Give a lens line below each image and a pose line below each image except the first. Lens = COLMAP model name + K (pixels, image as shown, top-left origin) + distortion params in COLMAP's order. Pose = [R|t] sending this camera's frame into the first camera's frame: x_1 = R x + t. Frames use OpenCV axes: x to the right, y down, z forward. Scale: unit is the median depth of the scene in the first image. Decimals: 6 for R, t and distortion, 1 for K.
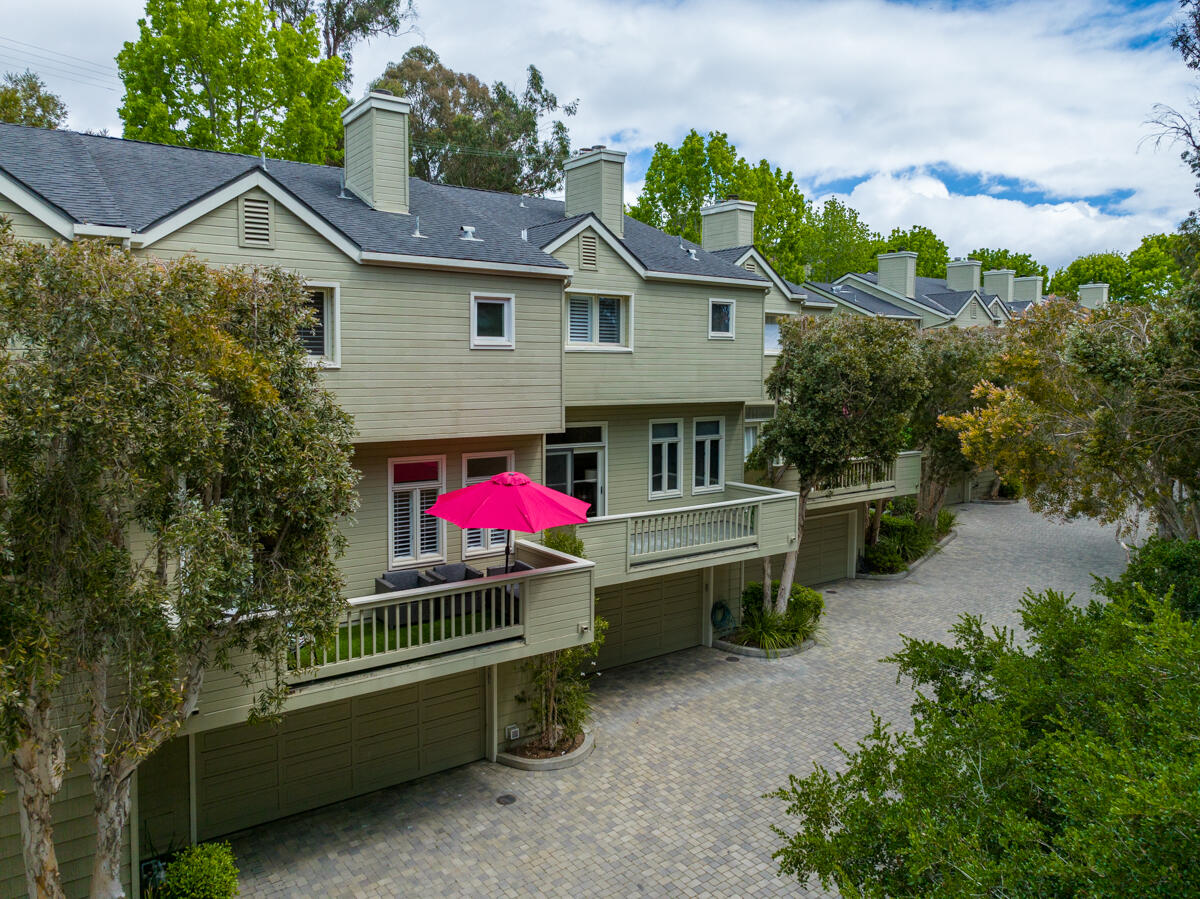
lens RADIAL K [[867.4, 0, 600.0], [0, 867.4, 449.5], [0, 0, 1]] dist [-0.010932, 0.025480]
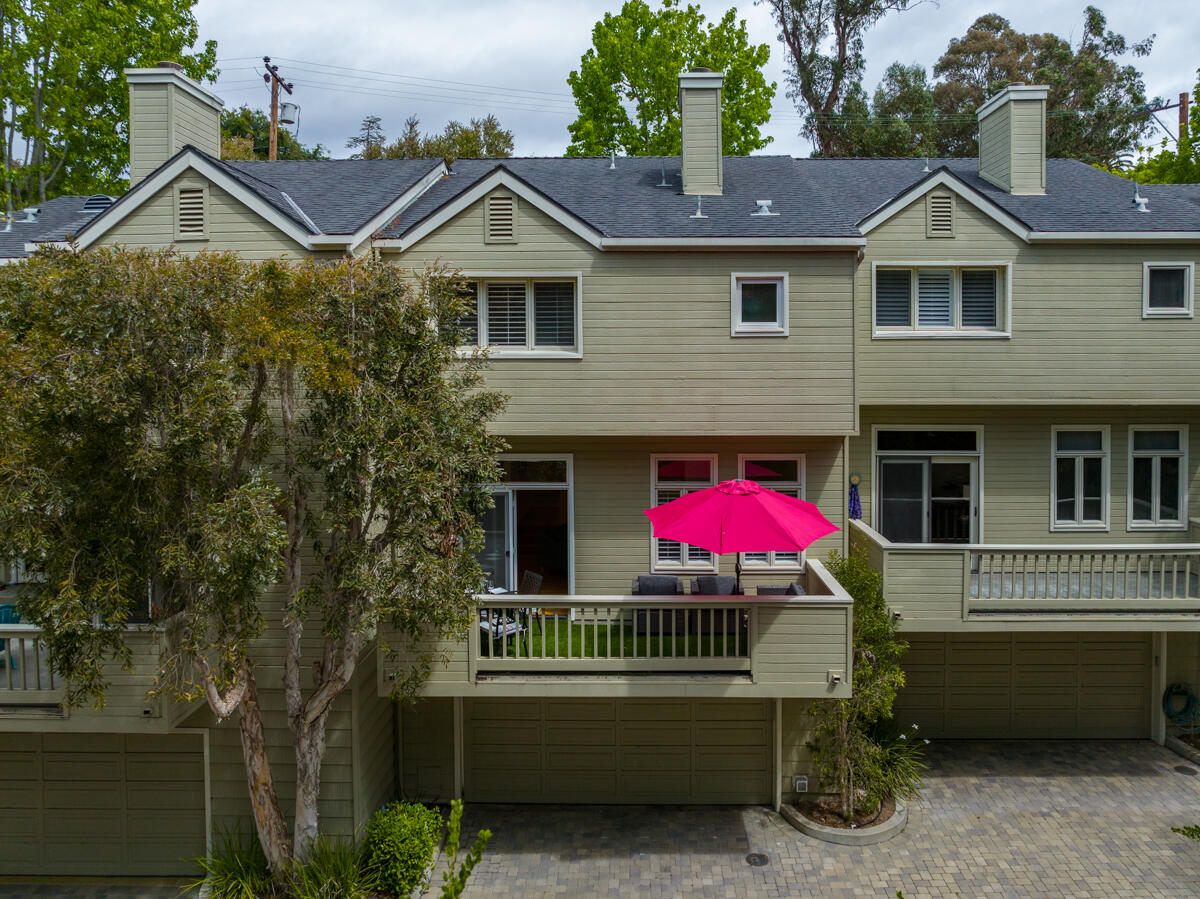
lens RADIAL K [[877.5, 0, 602.1], [0, 877.5, 415.8], [0, 0, 1]] dist [-0.006914, -0.002115]
pose [[0.798931, 0.033329, -0.600498, 0.257535], [-0.053925, 0.998411, -0.016331, -0.011498], [0.599000, 0.045429, 0.799459, 0.181864]]
